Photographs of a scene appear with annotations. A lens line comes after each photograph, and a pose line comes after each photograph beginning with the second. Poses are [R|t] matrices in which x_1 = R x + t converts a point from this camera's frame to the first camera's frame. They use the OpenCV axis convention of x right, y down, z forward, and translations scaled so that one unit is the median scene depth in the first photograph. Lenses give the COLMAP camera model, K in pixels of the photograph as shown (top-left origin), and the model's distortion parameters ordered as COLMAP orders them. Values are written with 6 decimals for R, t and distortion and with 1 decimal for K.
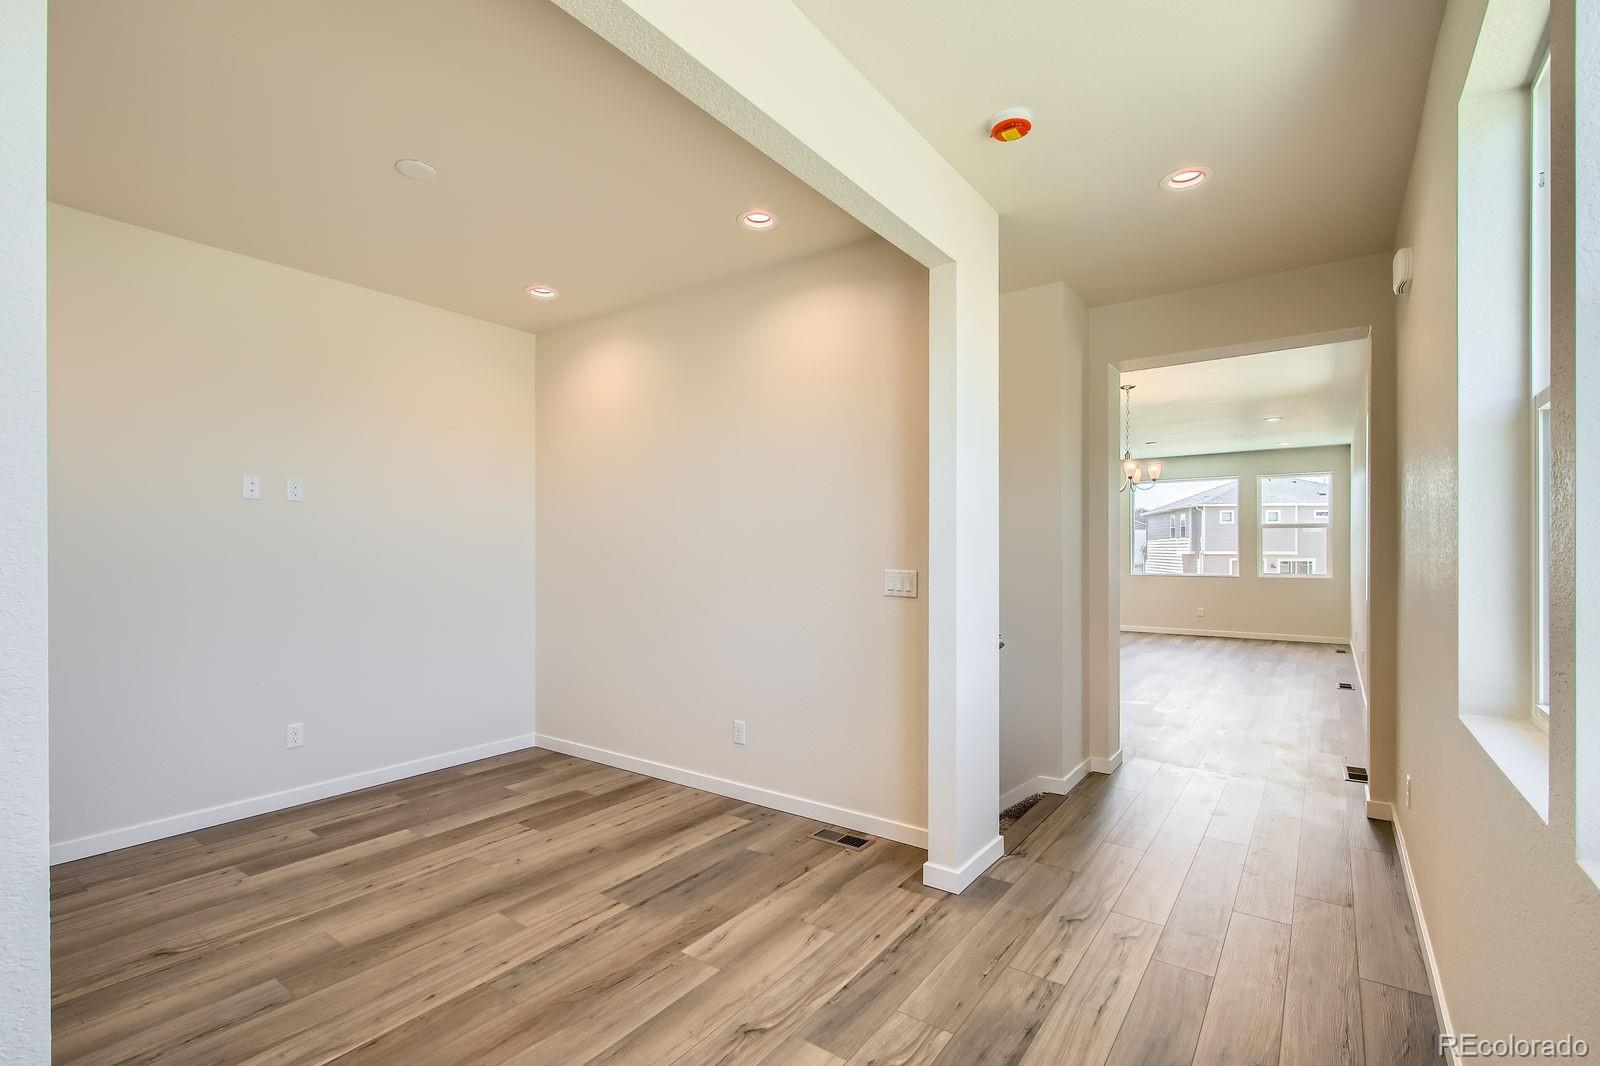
lens RADIAL K [[726.8, 0, 811.8], [0, 726.8, 551.0], [0, 0, 1]] dist [0.003238, -0.000876]
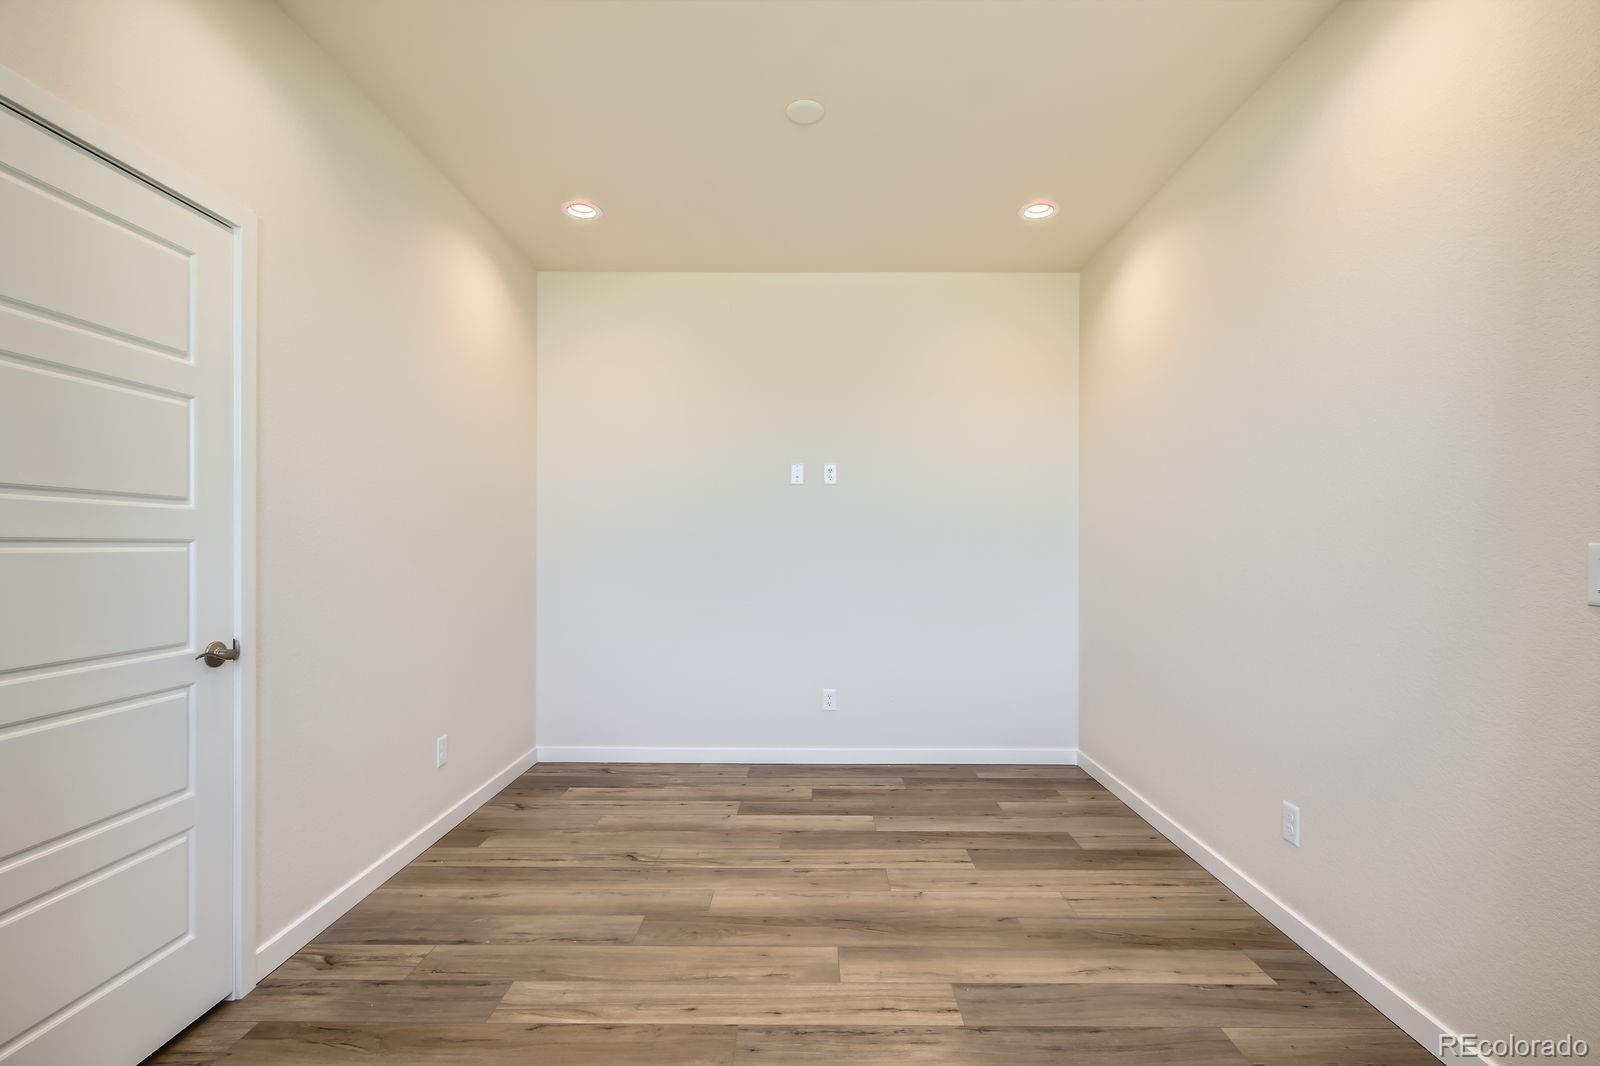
lens RADIAL K [[726.8, 0, 811.8], [0, 726.8, 551.0], [0, 0, 1]] dist [0.003238, -0.000876]
pose [[0.572523, 0.004461, -0.819876, 0.202168], [-0.002747, 0.999990, 0.003523, 0.031457], [0.819884, 0.000235, 0.572530, 0.420767]]
